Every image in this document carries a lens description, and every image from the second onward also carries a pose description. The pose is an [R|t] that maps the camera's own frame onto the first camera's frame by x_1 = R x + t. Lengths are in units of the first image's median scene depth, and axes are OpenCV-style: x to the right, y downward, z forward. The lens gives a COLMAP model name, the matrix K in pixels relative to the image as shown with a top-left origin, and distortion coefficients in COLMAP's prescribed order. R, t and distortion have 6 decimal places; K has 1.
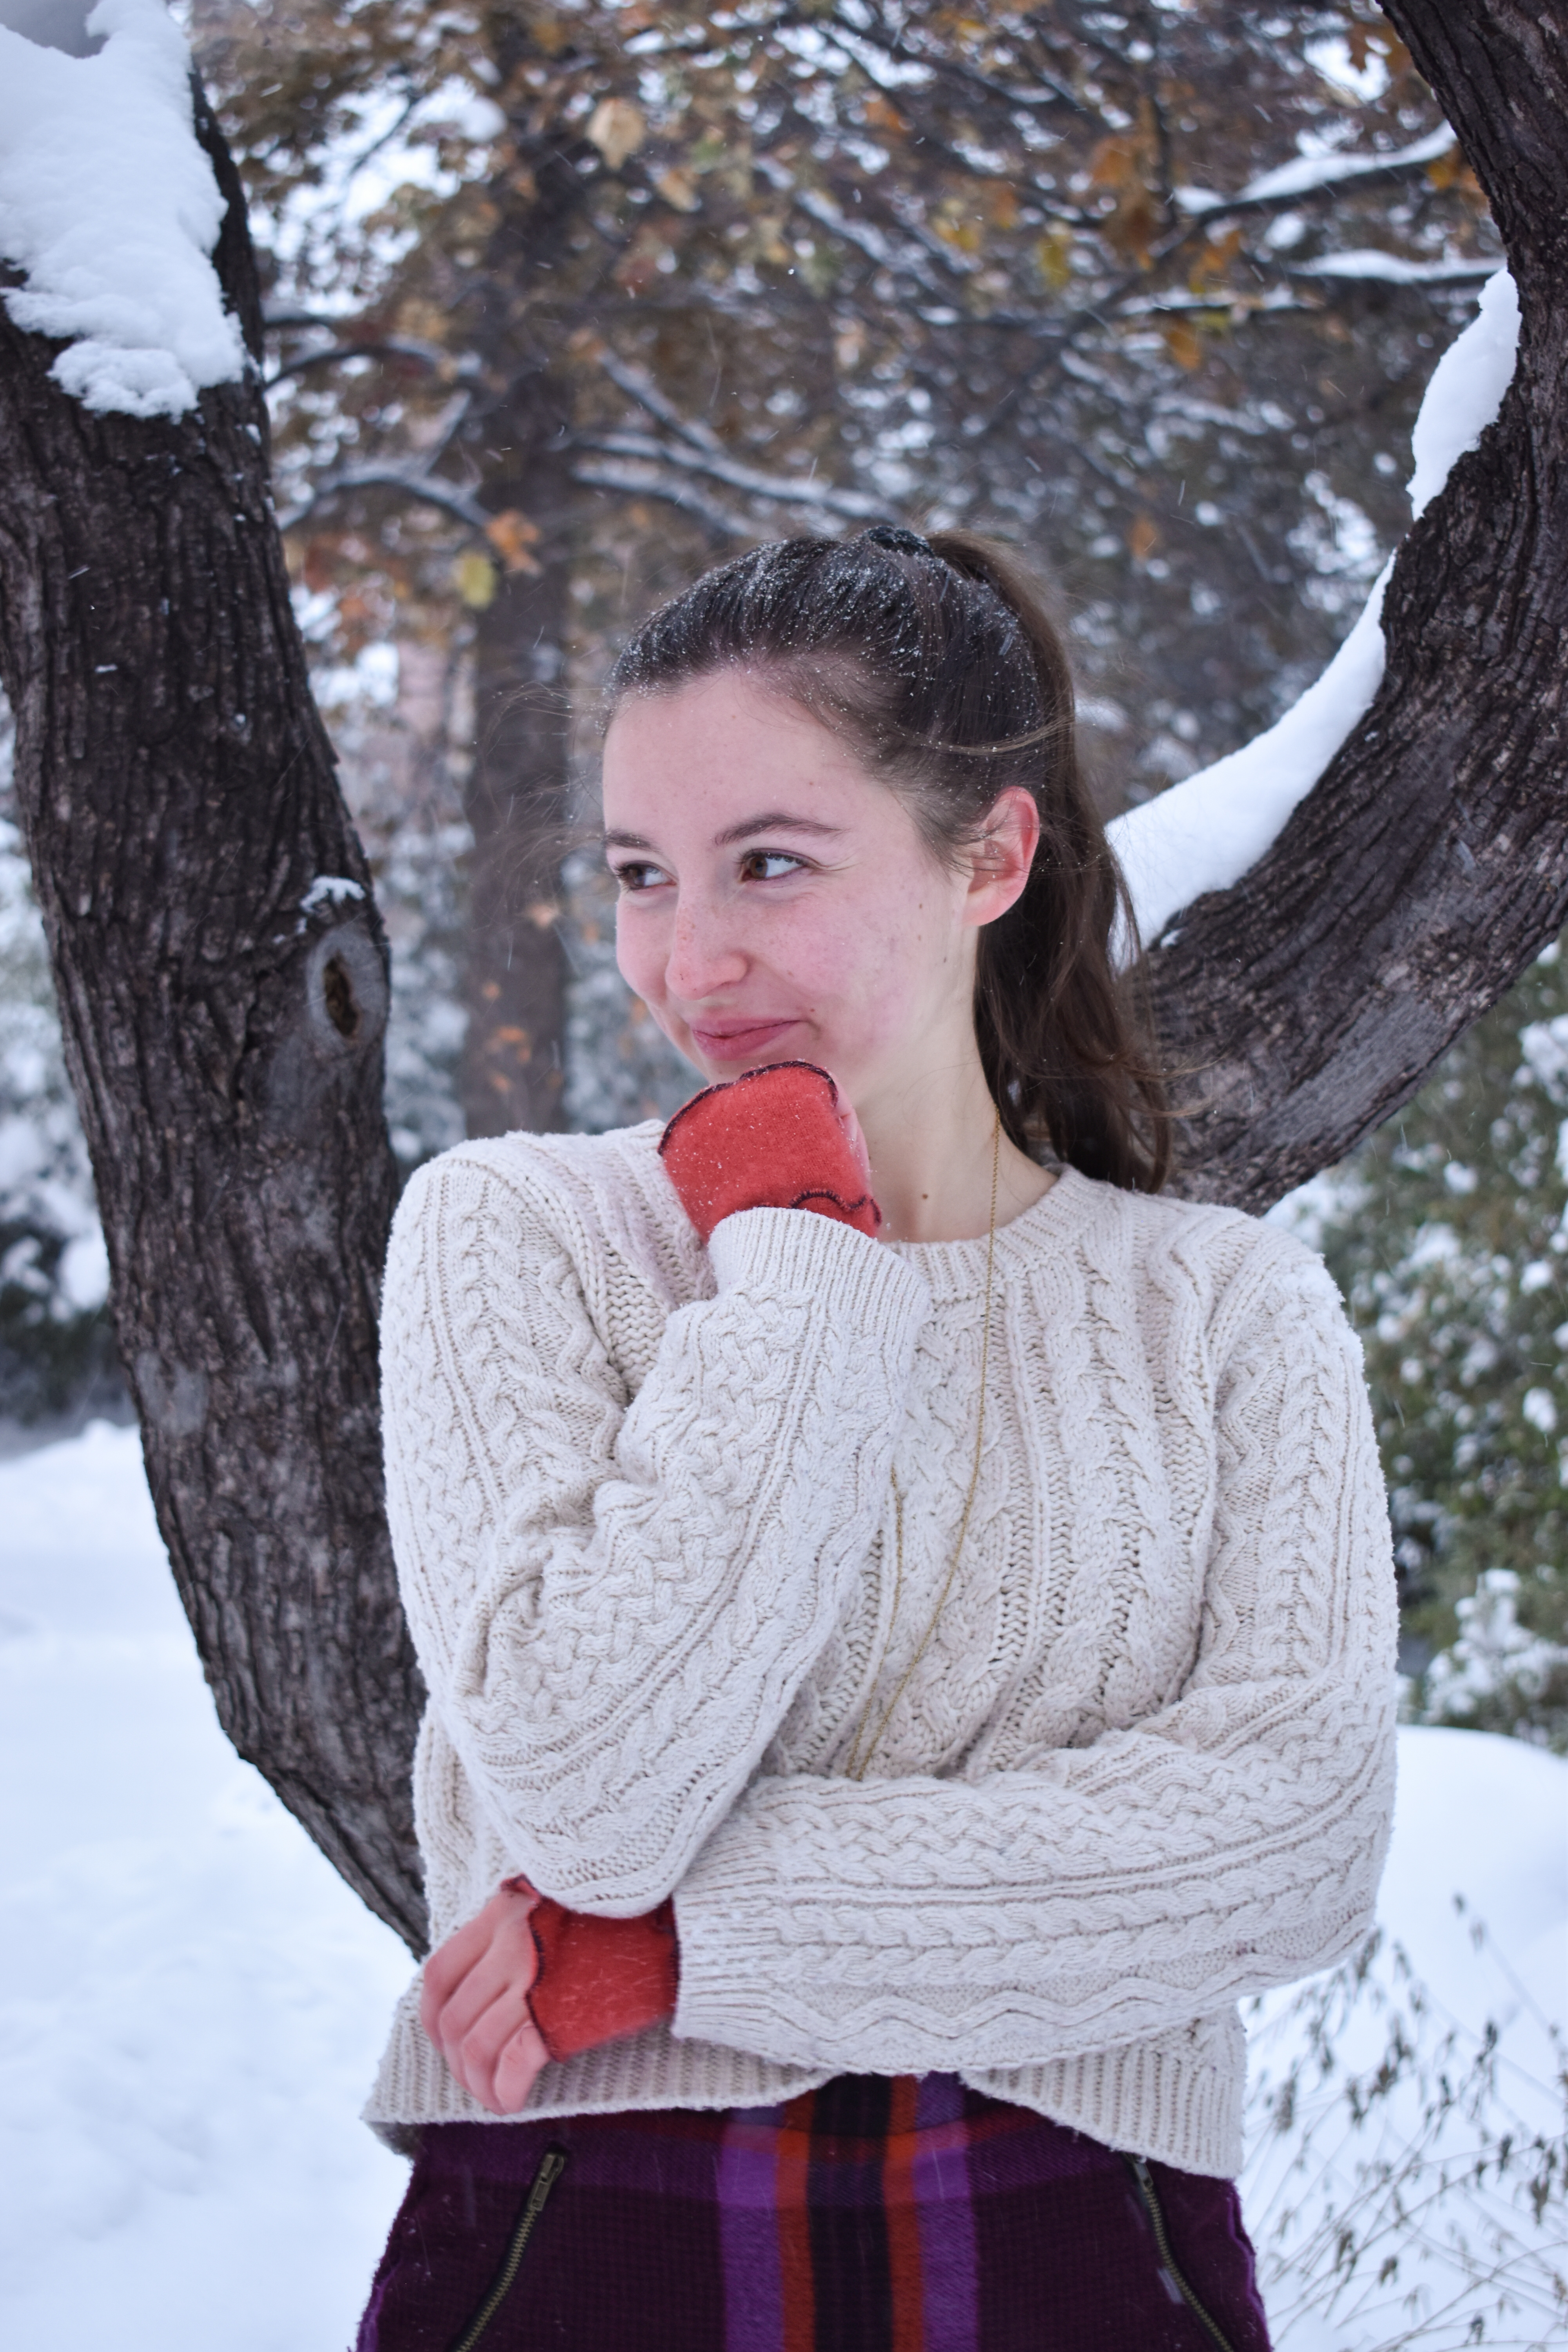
lens RADIAL K [[3791.2, 0, 784.0], [0, 3791.2, 1176.0], [0, 0, 1]] dist [-0.020159, 0.085870]
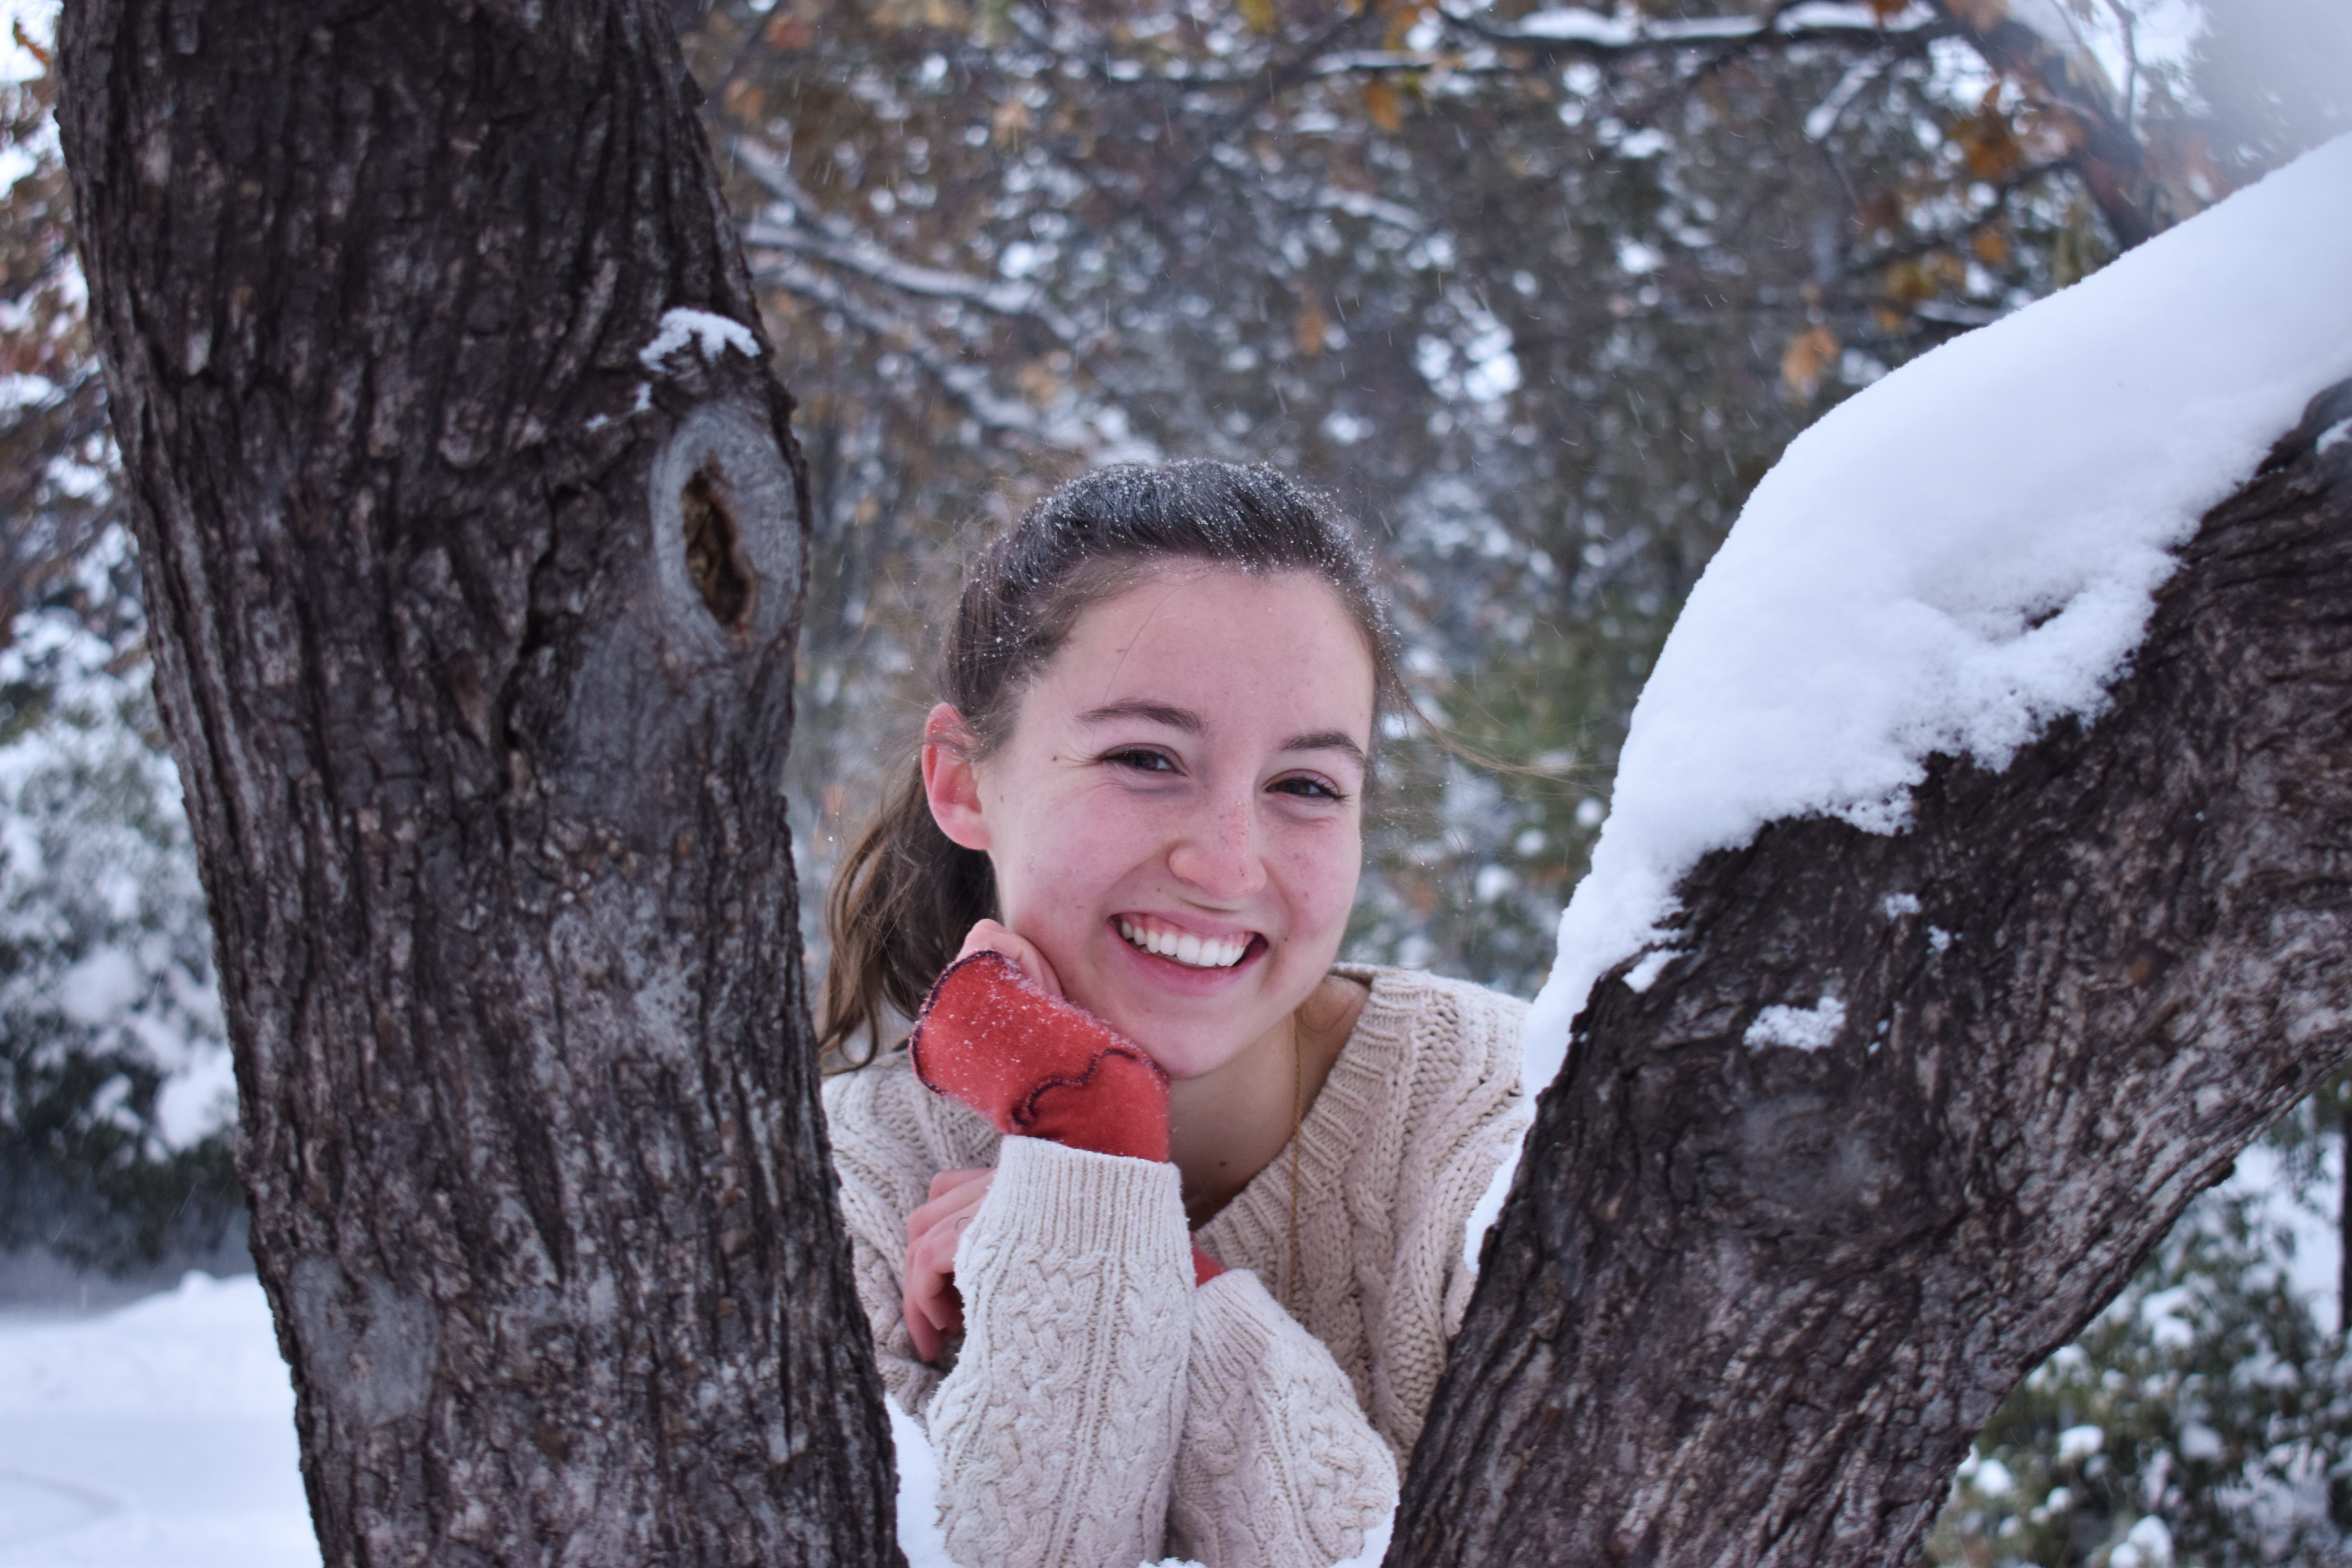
lens RADIAL K [[3791.2, 0, 1176.0], [0, 3791.2, 784.0], [0, 0, 1]] dist [-0.020159, 0.085870]
pose [[0.997253, -0.003049, 0.074008, -0.092707], [0.007397, 0.998257, -0.058544, 0.013705], [-0.073701, 0.058931, 0.995538, 0.494698]]
